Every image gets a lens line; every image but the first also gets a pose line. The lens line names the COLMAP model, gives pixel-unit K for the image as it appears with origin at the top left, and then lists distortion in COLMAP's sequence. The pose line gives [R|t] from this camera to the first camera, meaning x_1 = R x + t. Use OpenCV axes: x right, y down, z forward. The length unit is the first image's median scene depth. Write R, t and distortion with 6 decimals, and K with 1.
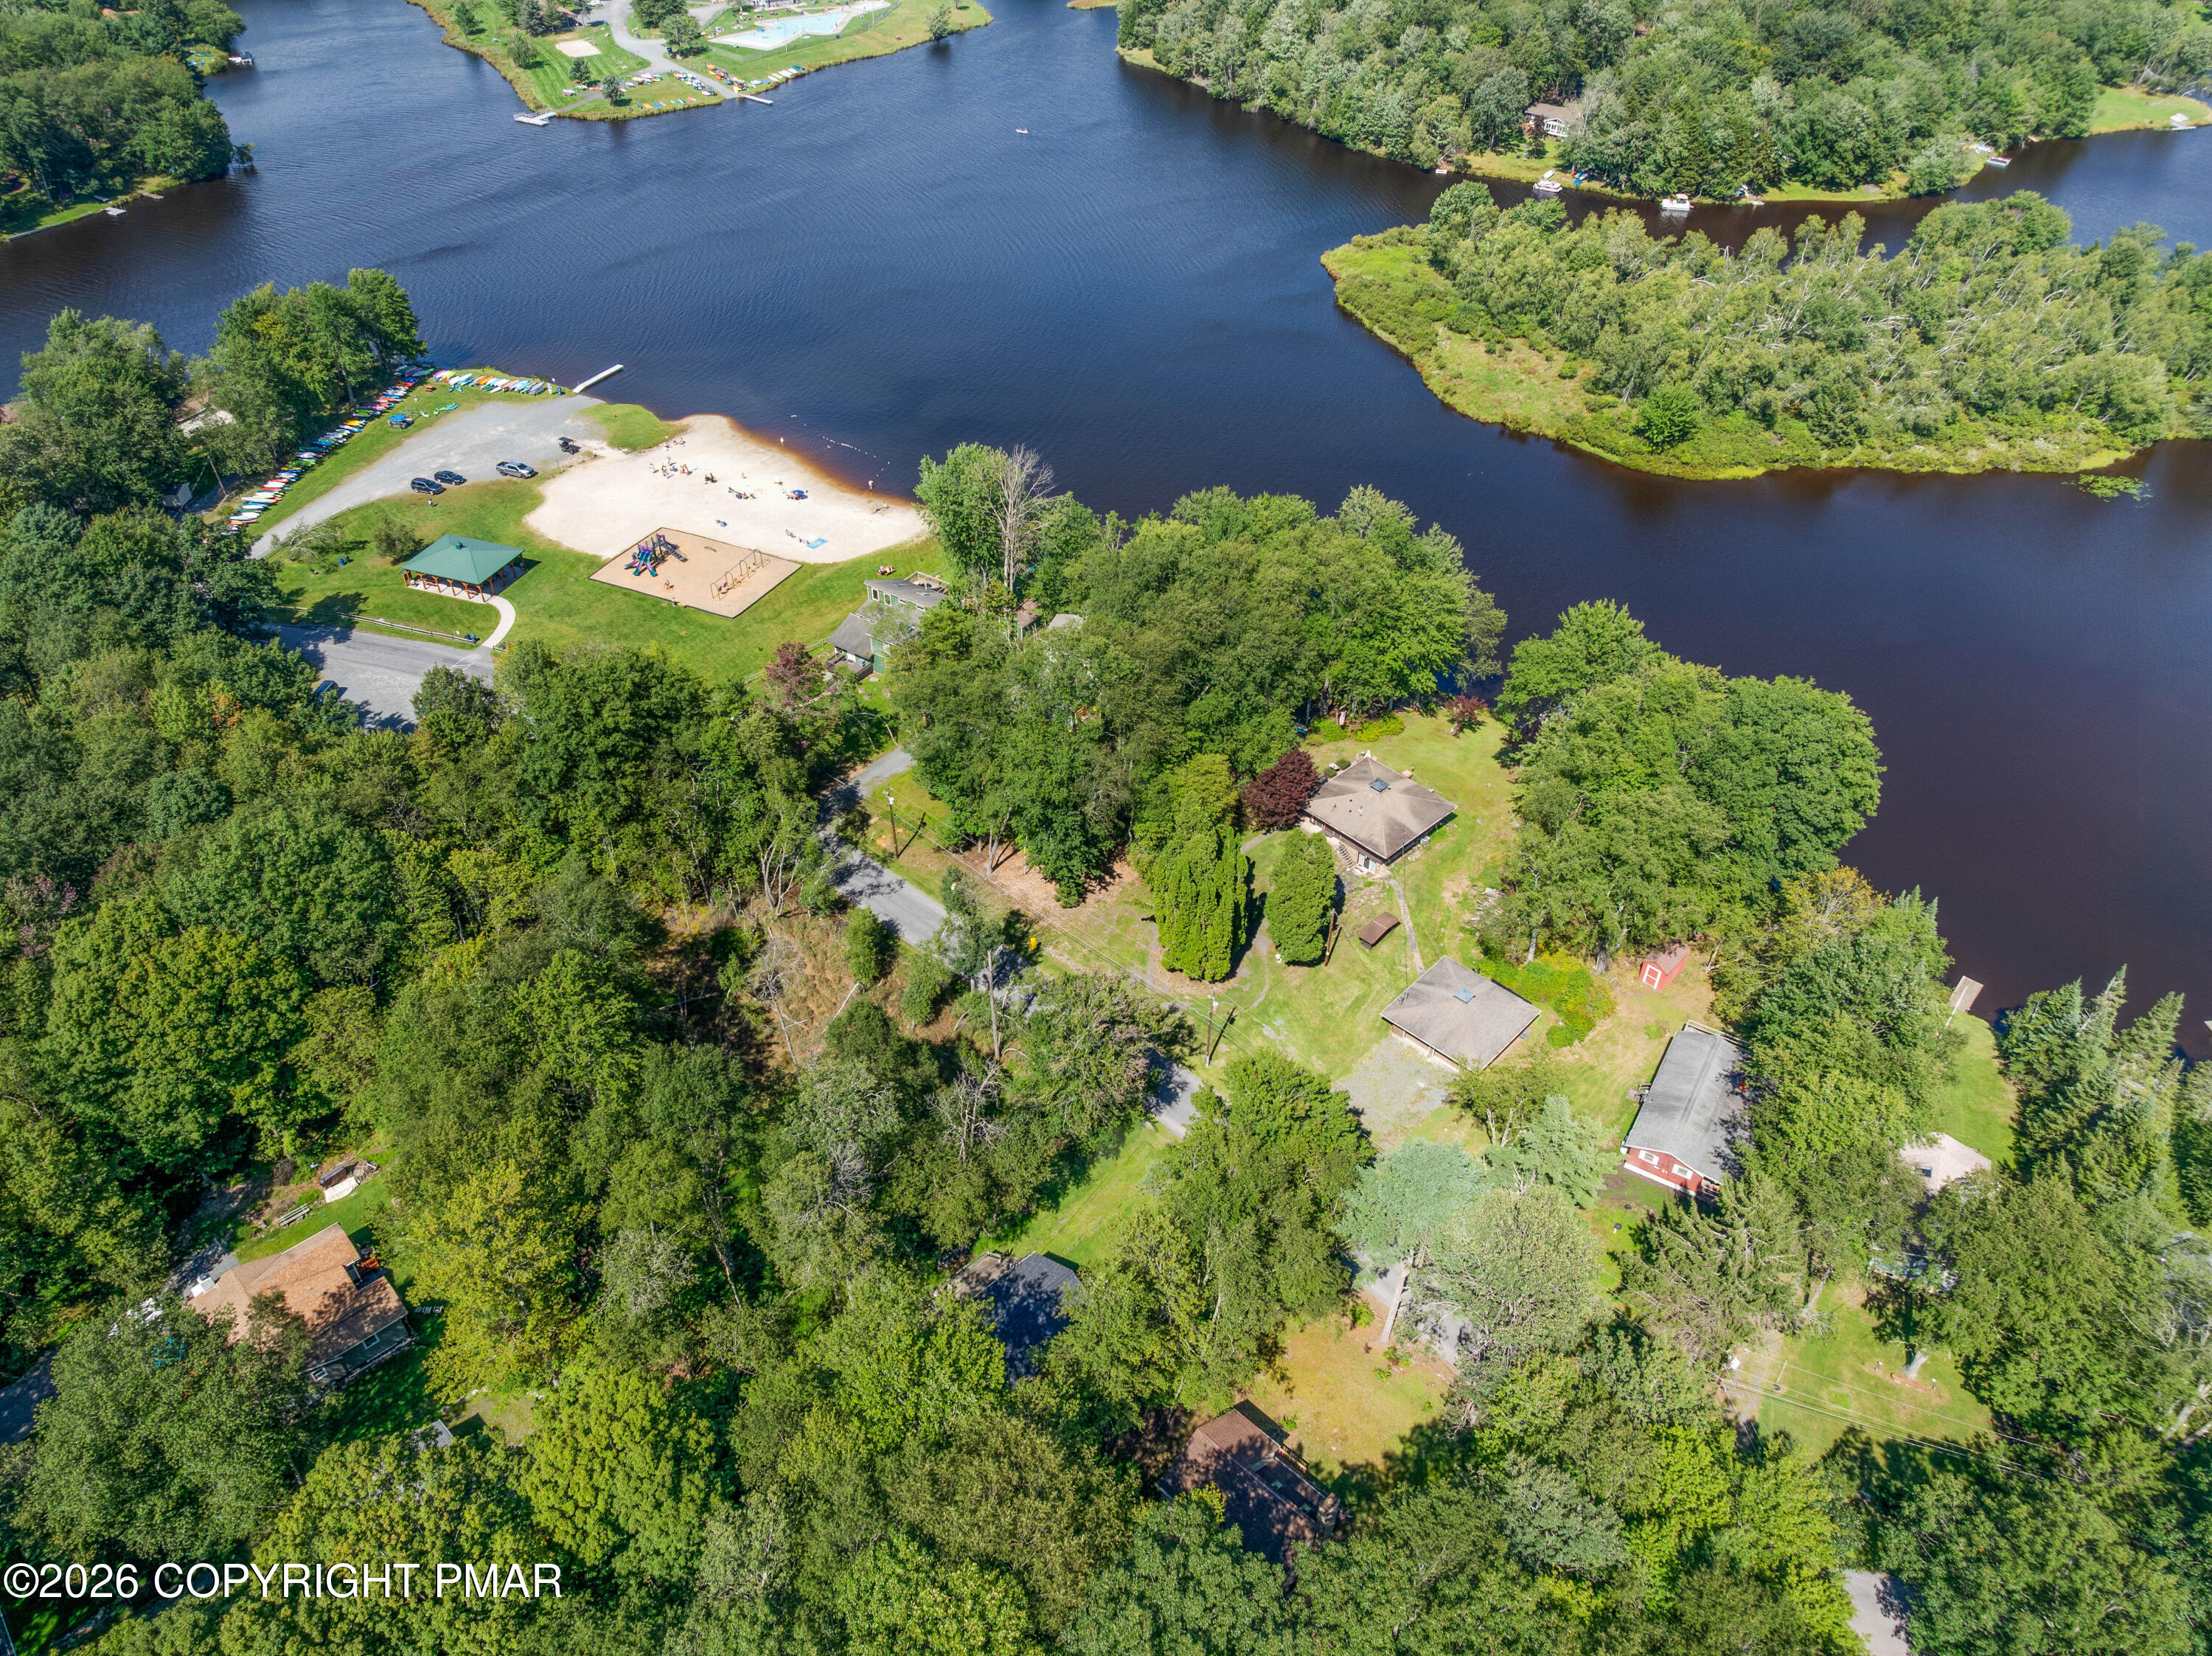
lens RADIAL K [[1597.0, 0, 1095.8], [0, 1597.0, 821.2], [0, 0, 1]] dist [-0.044120, 0.019204]
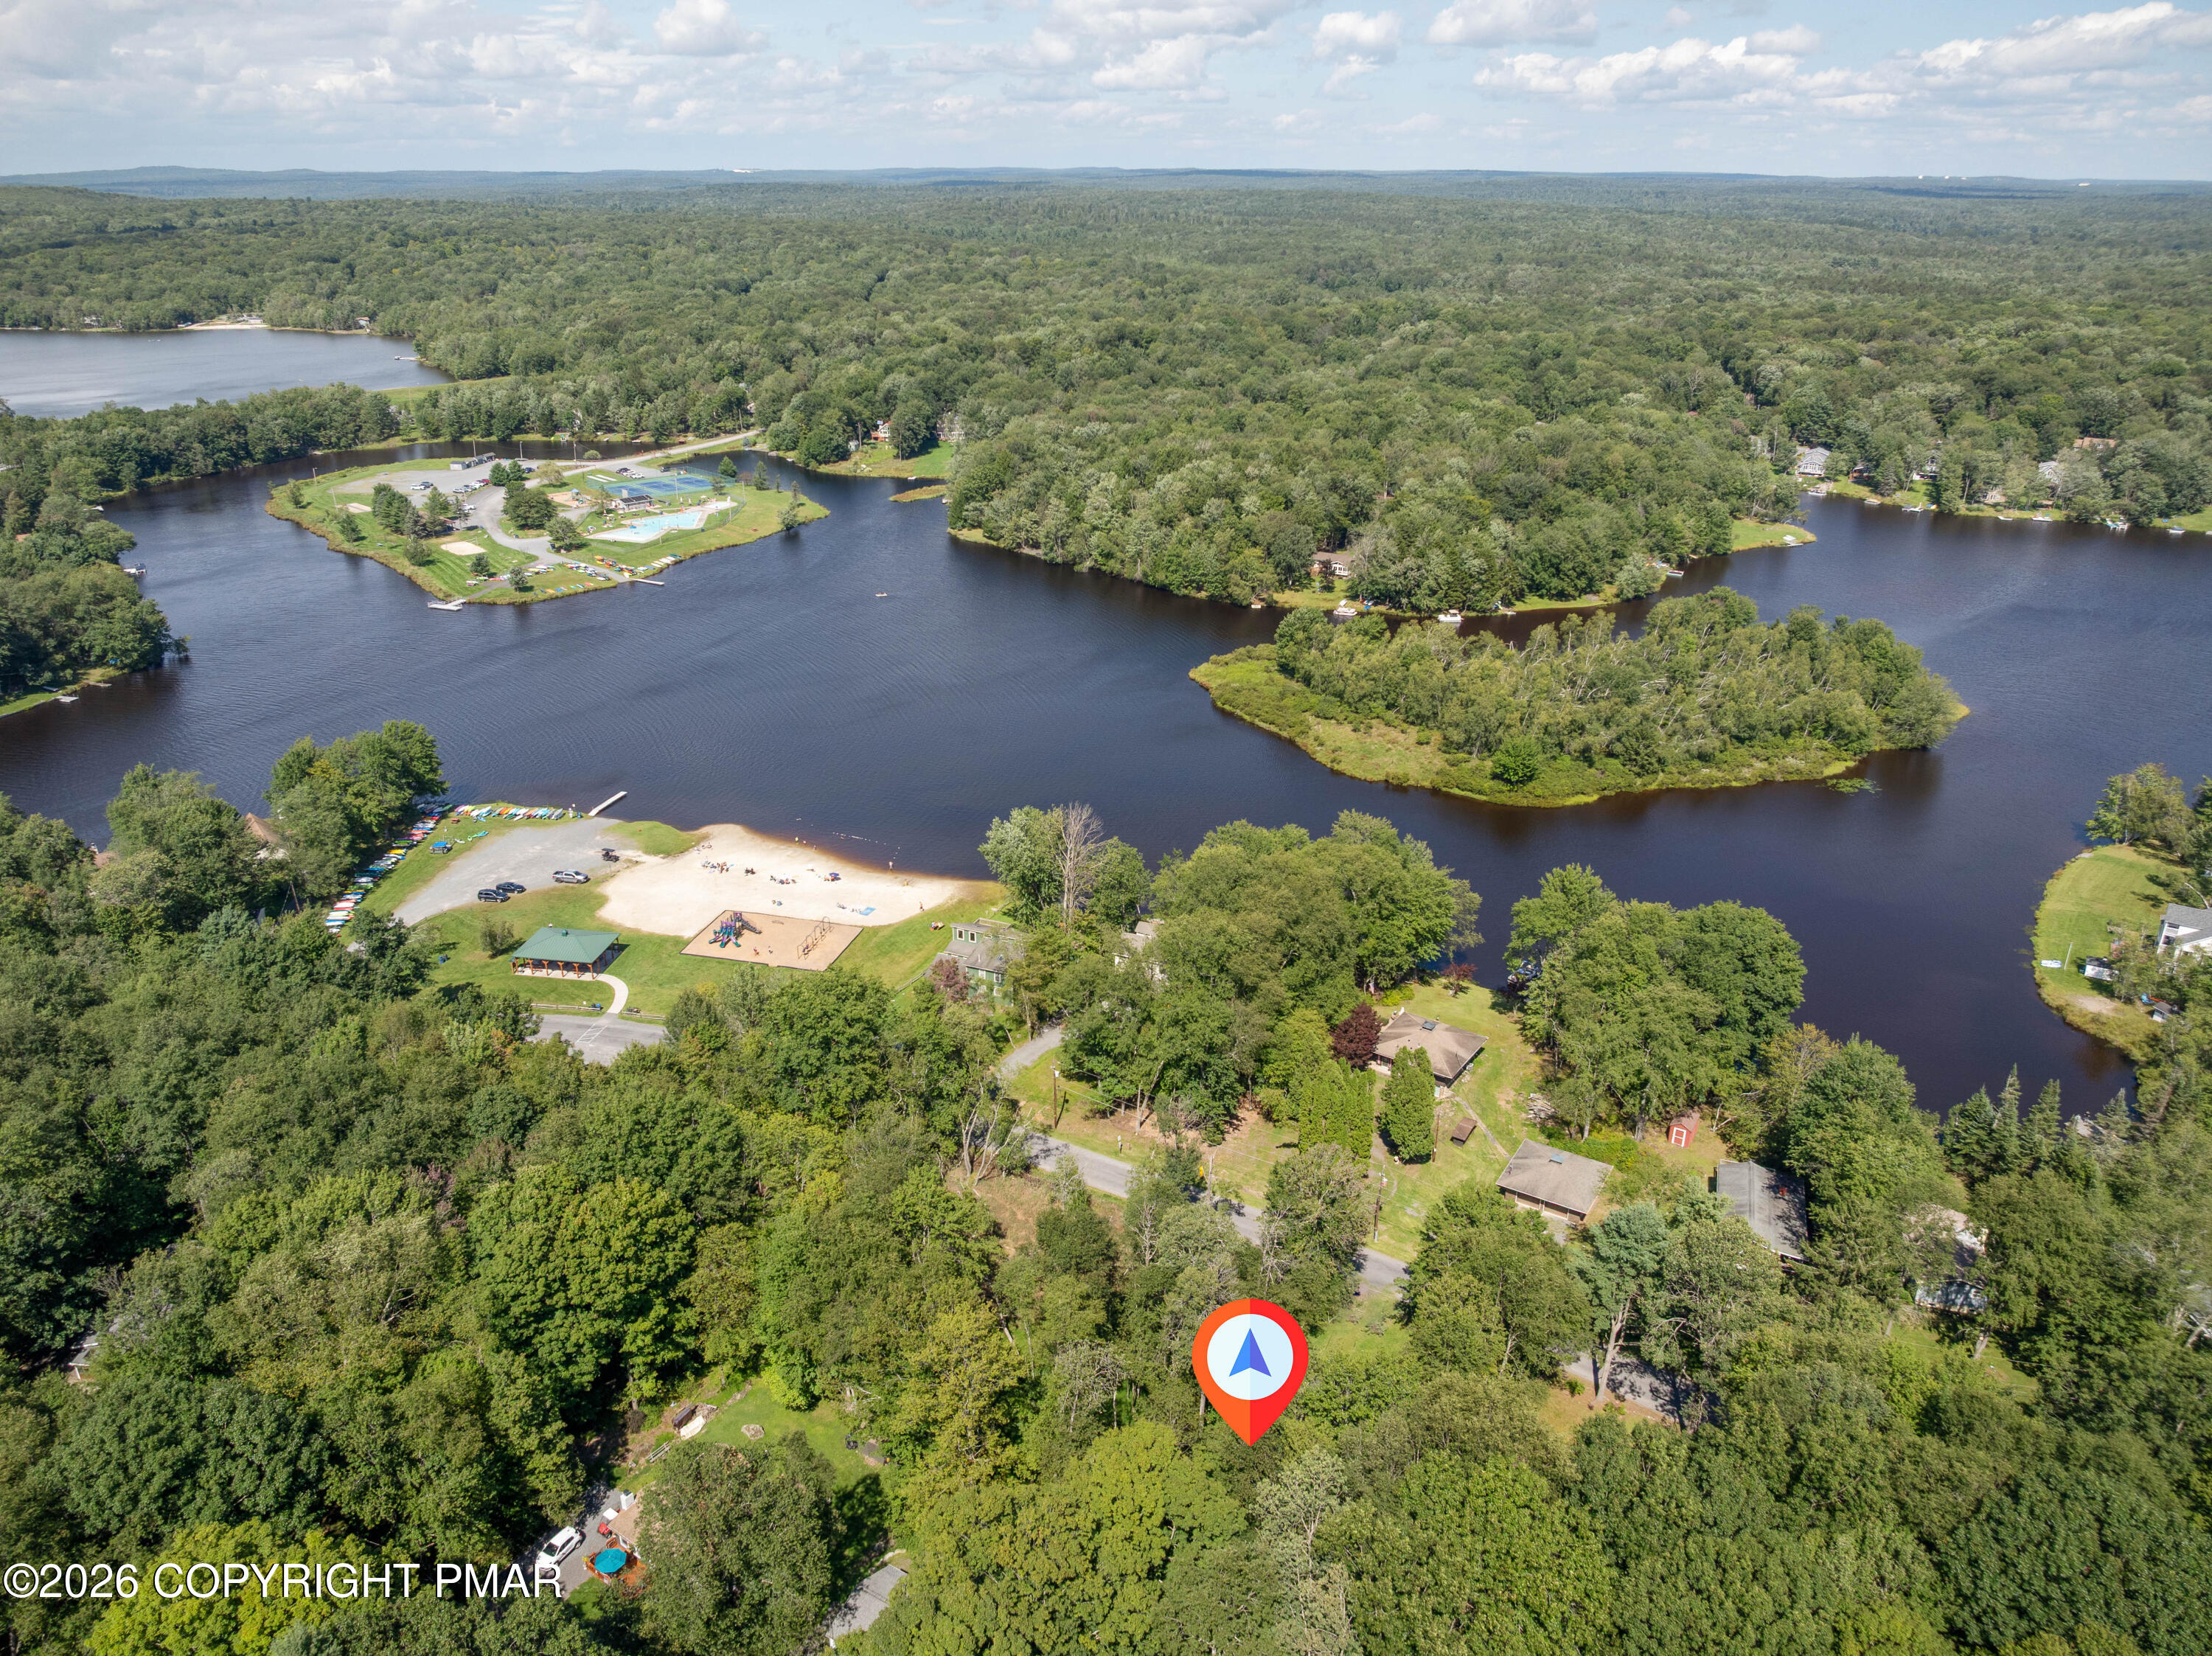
lens RADIAL K [[1597.0, 0, 1109.4], [0, 1597.0, 814.2], [0, 0, 1]] dist [-0.044120, 0.019204]
pose [[0.979073, -0.075173, 0.189117, -0.192165], [0.125717, 0.954173, -0.271568, 0.083522], [-0.160036, 0.289660, 0.943656, -0.123812]]
